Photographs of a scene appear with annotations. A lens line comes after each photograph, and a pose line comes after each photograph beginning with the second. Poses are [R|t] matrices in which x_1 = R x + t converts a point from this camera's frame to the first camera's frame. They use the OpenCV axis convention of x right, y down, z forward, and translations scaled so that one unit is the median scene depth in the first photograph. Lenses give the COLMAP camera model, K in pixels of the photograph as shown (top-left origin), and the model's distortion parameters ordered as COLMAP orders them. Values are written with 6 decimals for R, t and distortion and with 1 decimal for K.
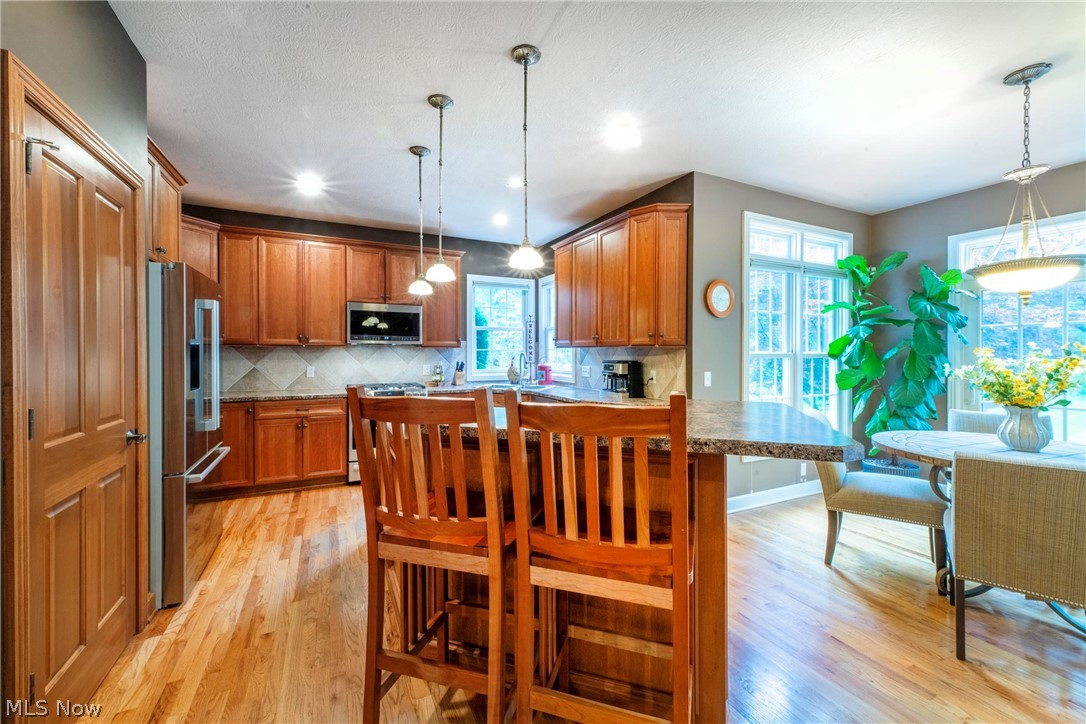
lens RADIAL K [[434.9, 0, 542.5], [0, 434.9, 361.8], [0, 0, 1]] dist [0.003853, -0.000472]
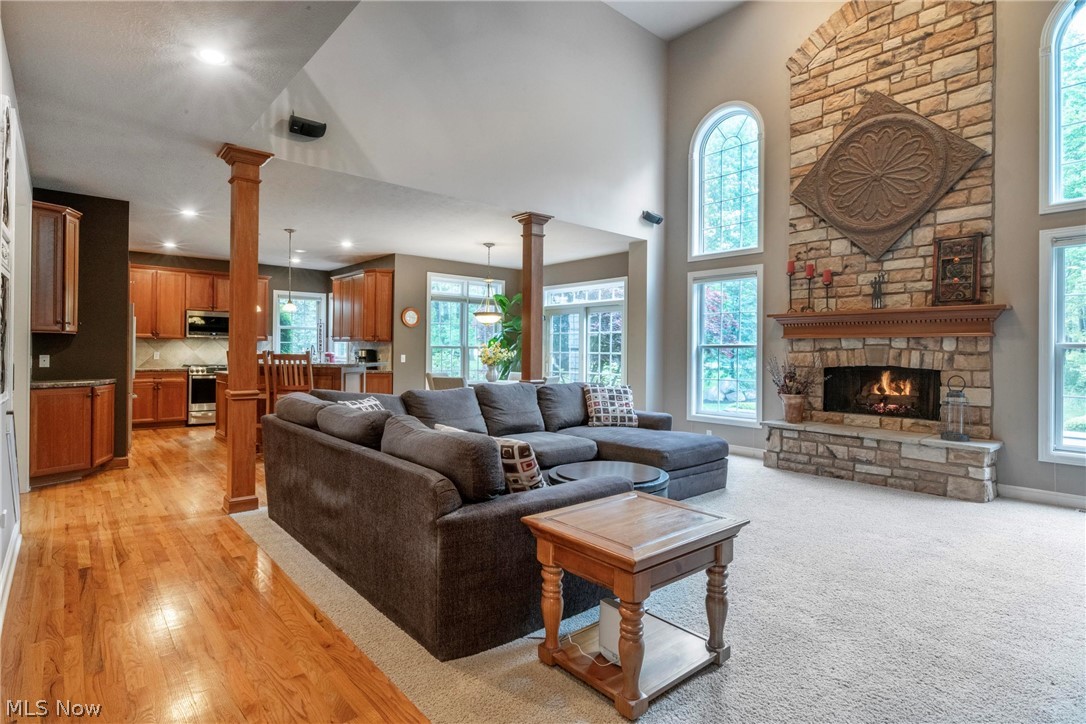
lens RADIAL K [[559.4, 0, 547.9], [0, 559.4, 354.9], [0, 0, 1]] dist [0.000115, -0.000317]
pose [[0.967388, 0.006812, 0.253207, 0.286672], [-0.004021, 0.999925, -0.011537, 0.038379], [-0.253267, 0.010142, 0.967343, -1.229461]]
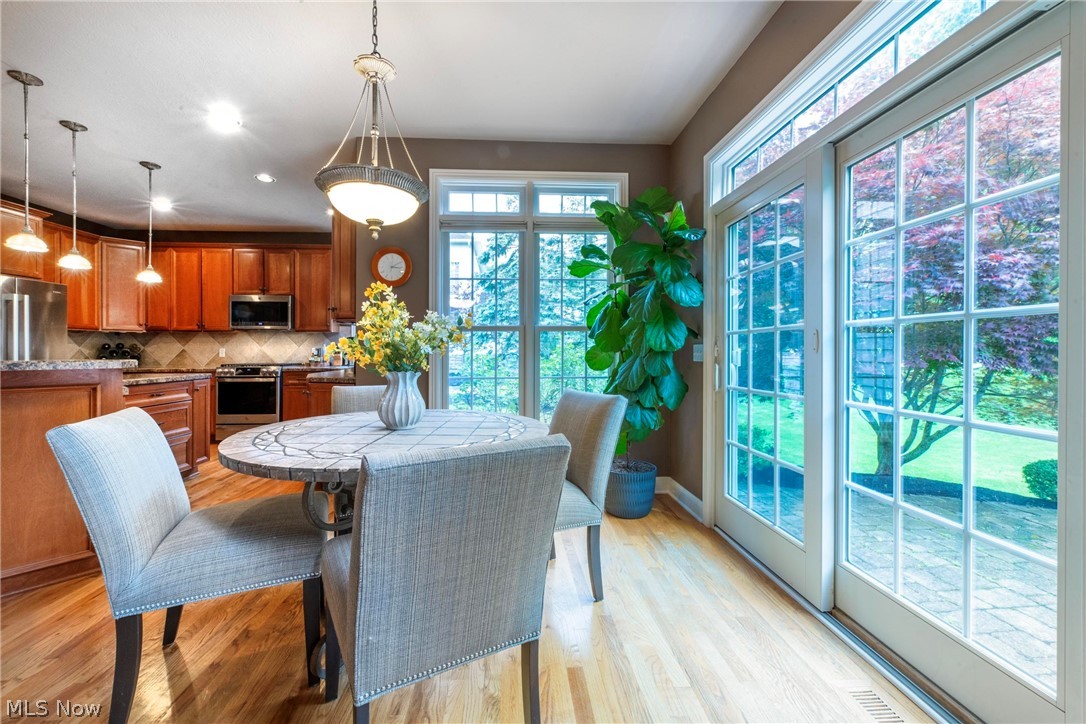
lens RADIAL K [[434.9, 0, 547.0], [0, 434.9, 355.6], [0, 0, 1]] dist [0.003853, -0.000472]
pose [[0.925492, -0.002071, -0.378761, 0.832935], [0.000372, 0.999990, -0.004559, 0.038981], [0.378766, 0.004078, 0.925483, 0.203468]]
